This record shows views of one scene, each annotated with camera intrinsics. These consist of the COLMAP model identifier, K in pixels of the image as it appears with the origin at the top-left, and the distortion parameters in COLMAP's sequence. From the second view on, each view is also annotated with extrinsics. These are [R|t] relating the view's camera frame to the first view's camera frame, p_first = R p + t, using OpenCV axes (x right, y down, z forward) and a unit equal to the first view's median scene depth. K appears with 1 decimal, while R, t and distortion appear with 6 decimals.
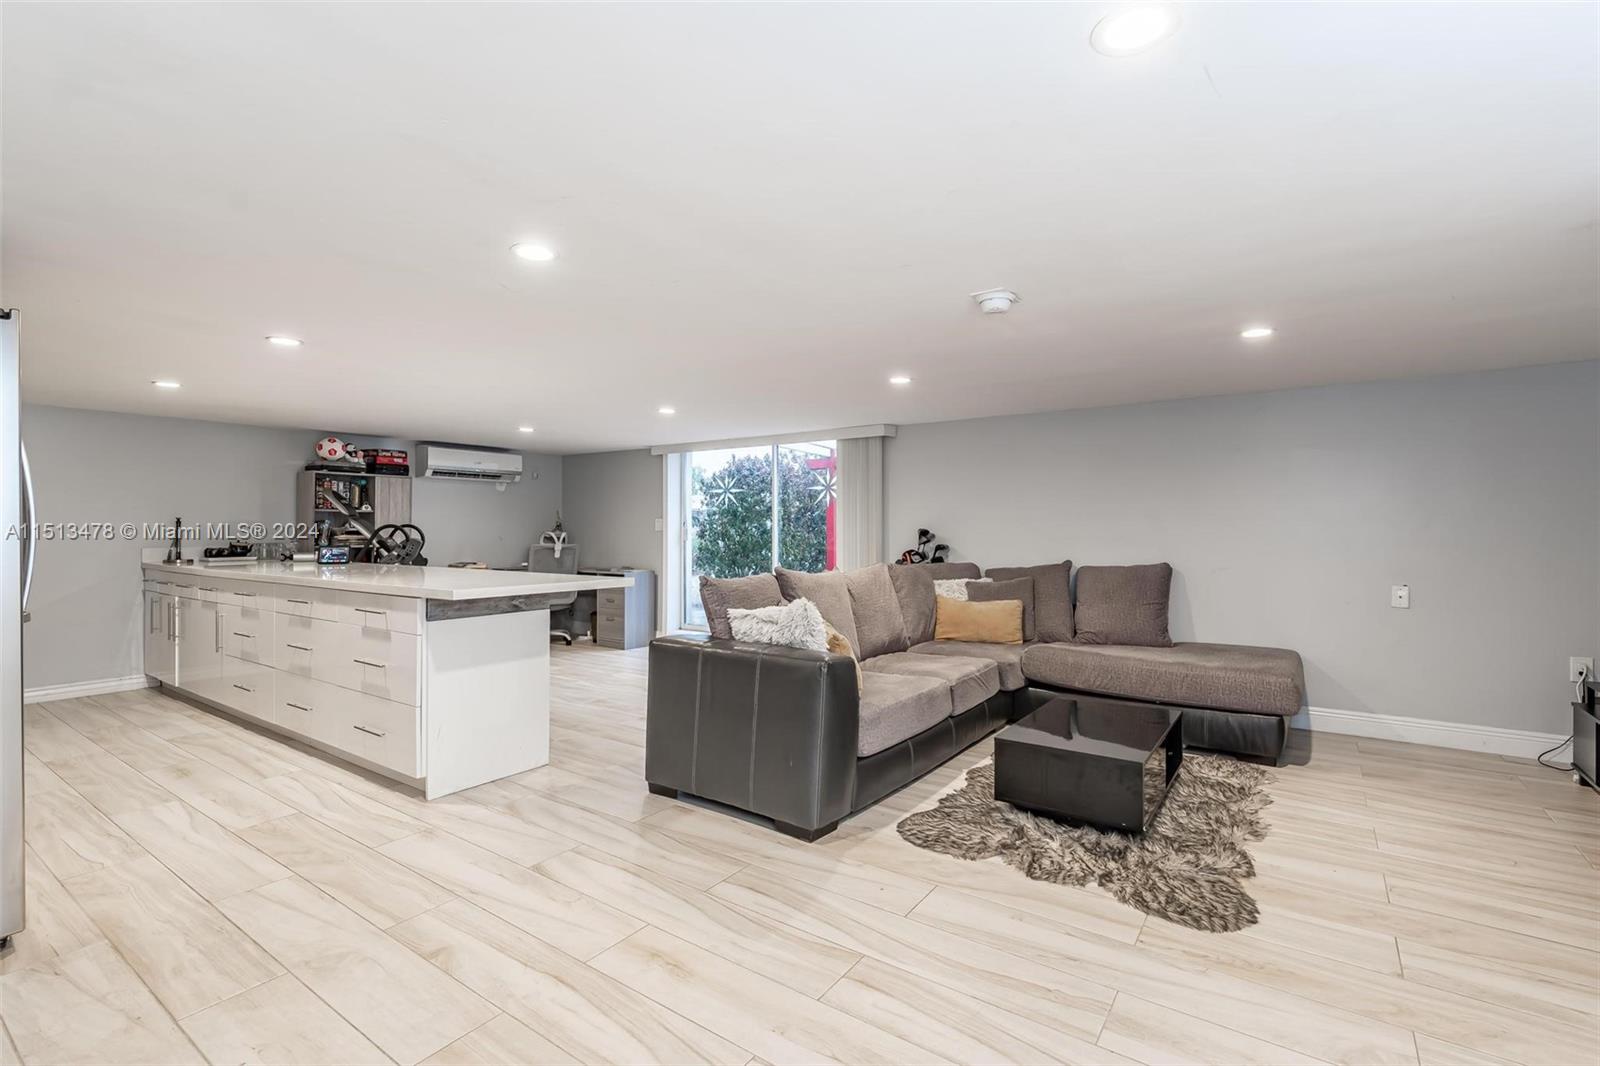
lens RADIAL K [[722.6, 0, 797.6], [0, 722.6, 523.4], [0, 0, 1]] dist [0.002030, -0.000612]
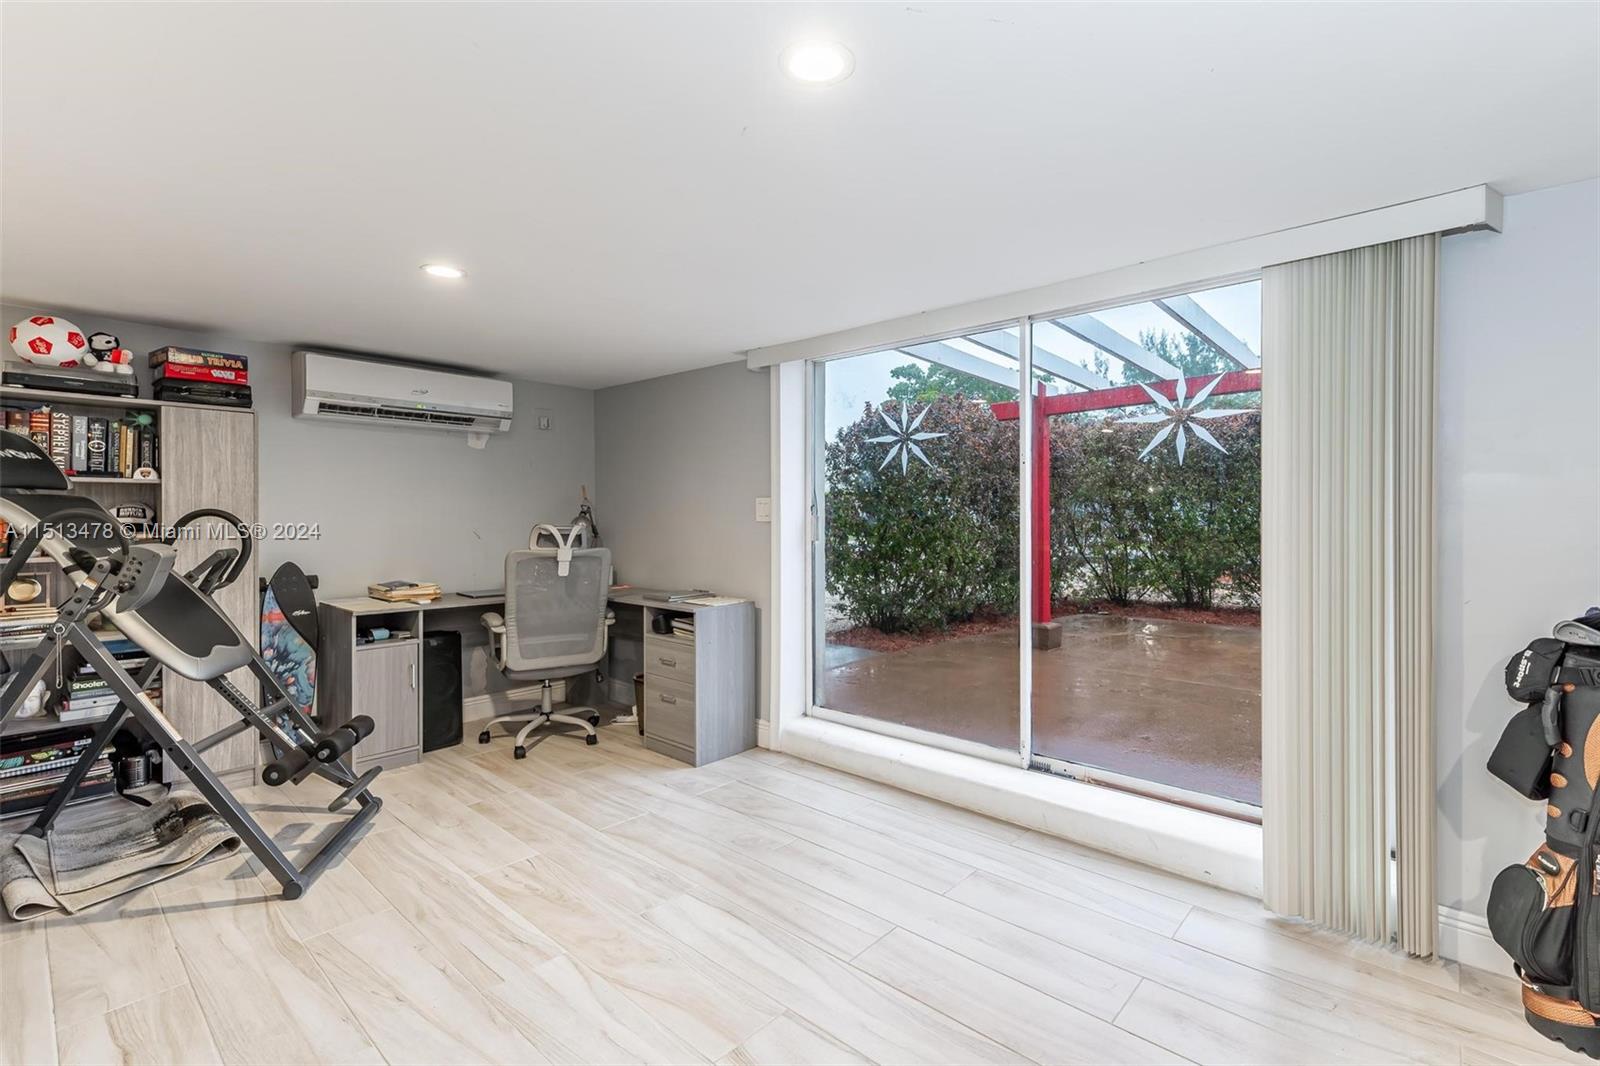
lens RADIAL K [[722.6, 0, 808.1], [0, 722.6, 518.1], [0, 0, 1]] dist [0.002030, -0.000612]
pose [[0.994222, -0.000917, -0.107336, -0.122805], [0.002128, 0.999935, 0.011177, 0.002448], [0.107319, -0.011341, 0.994160, 0.580060]]
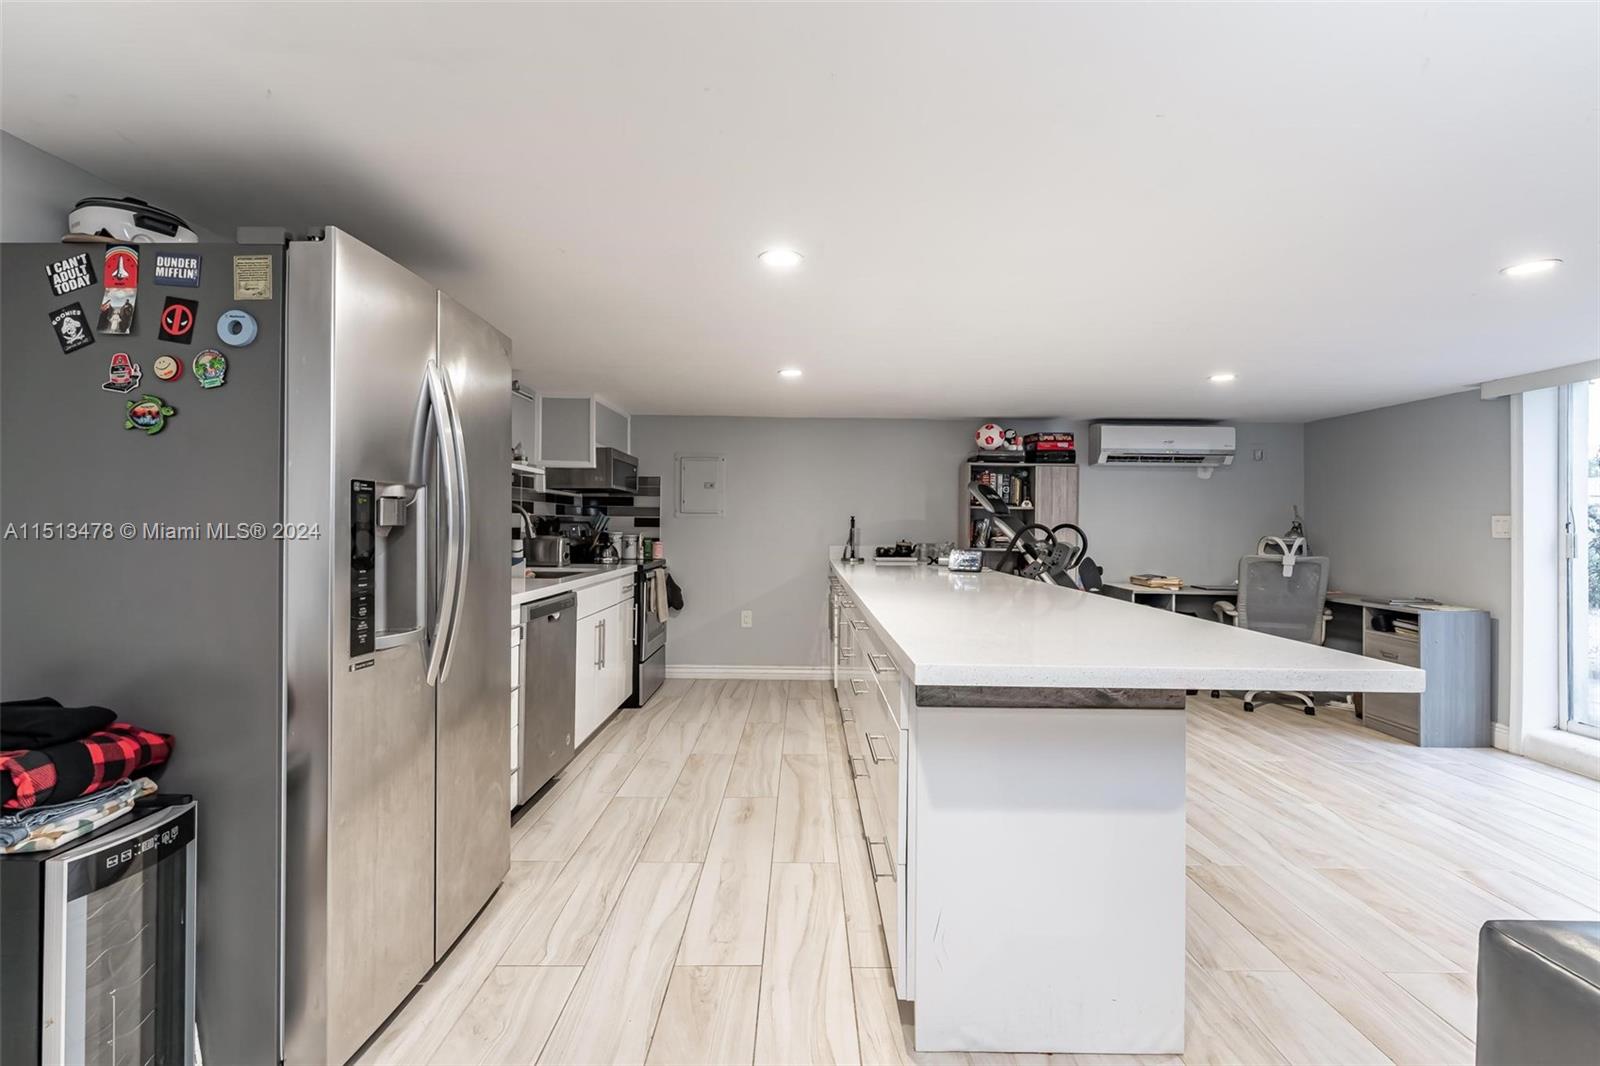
lens RADIAL K [[722.6, 0, 808.8], [0, 722.6, 519.1], [0, 0, 1]] dist [0.002030, -0.000612]
pose [[0.584302, -0.001541, -0.811535, -0.063507], [-0.004140, 0.999980, -0.004879, 0.000871], [0.811526, 0.006210, 0.584284, 0.303578]]
